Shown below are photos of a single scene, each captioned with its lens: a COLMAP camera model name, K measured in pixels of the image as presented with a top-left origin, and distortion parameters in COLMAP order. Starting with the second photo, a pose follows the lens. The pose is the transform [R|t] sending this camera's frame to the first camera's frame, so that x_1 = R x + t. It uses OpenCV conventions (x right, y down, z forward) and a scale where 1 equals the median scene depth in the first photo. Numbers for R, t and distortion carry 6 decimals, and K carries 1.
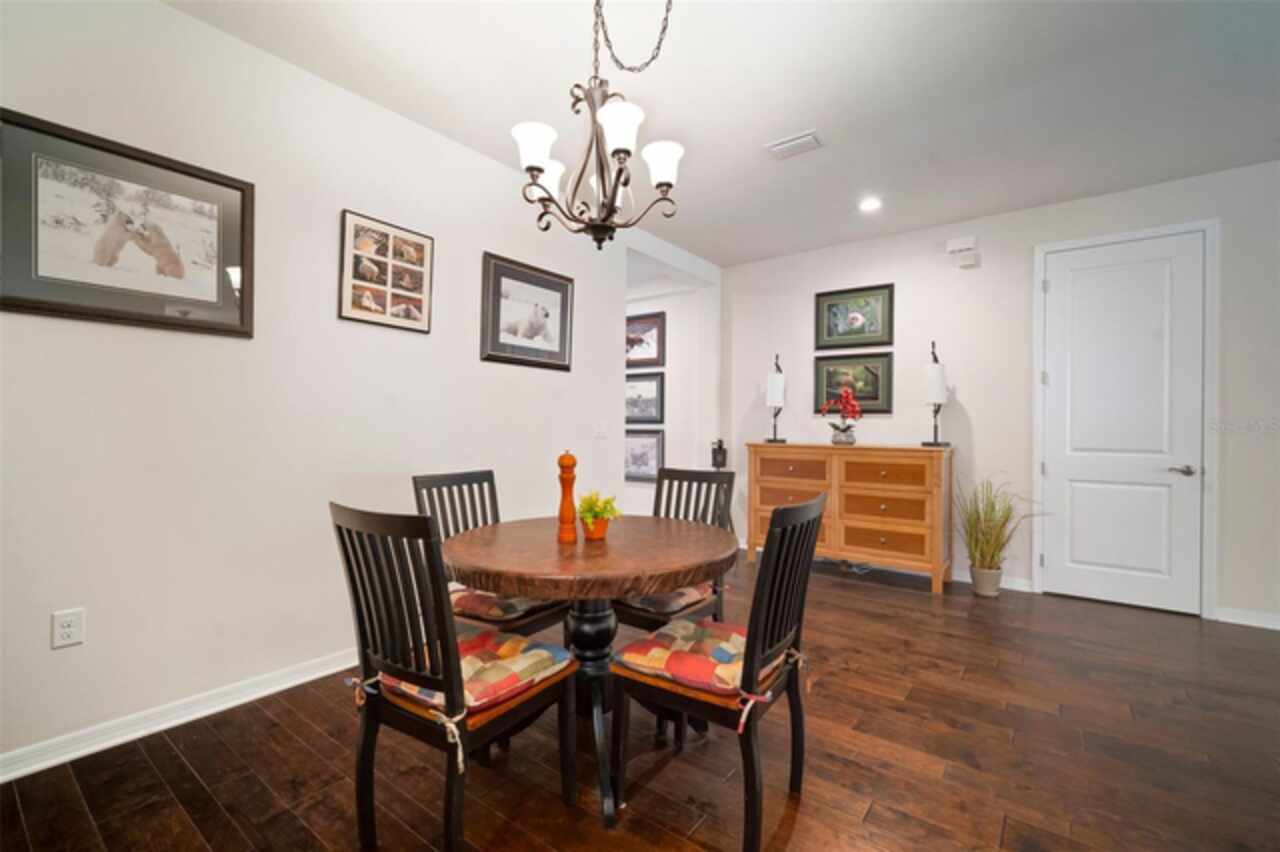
lens RADIAL K [[560.7, 0, 628.8], [0, 560.7, 428.1], [0, 0, 1]] dist [-0.002423, 0.000162]
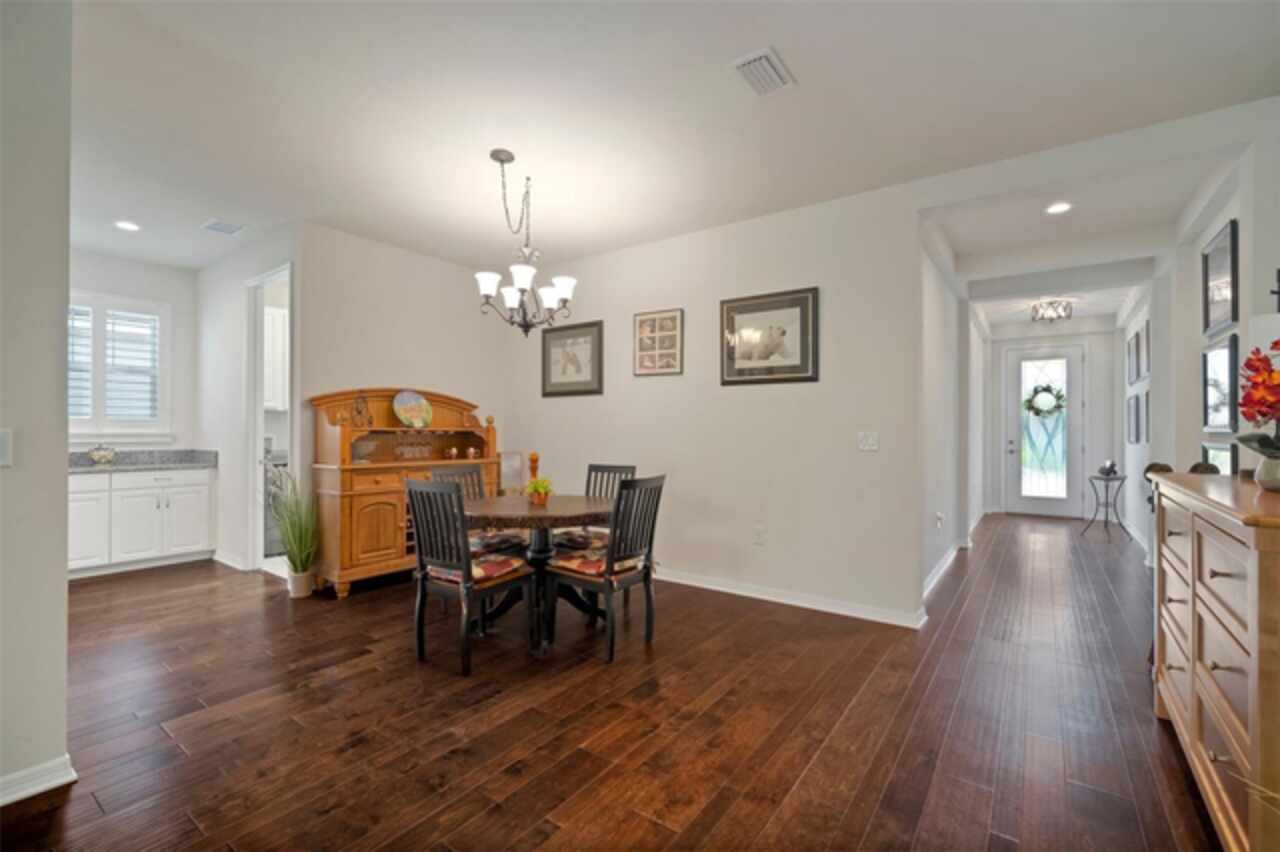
lens RADIAL K [[550.9, 0, 640.0], [0, 550.9, 426.0], [0, 0, 1]] dist [0.000244, -0.000012]
pose [[0.037831, -0.013287, -0.999196, 1.163885], [-0.003005, 0.999906, -0.013411, -0.012348], [0.999280, 0.003510, 0.037788, 0.896200]]
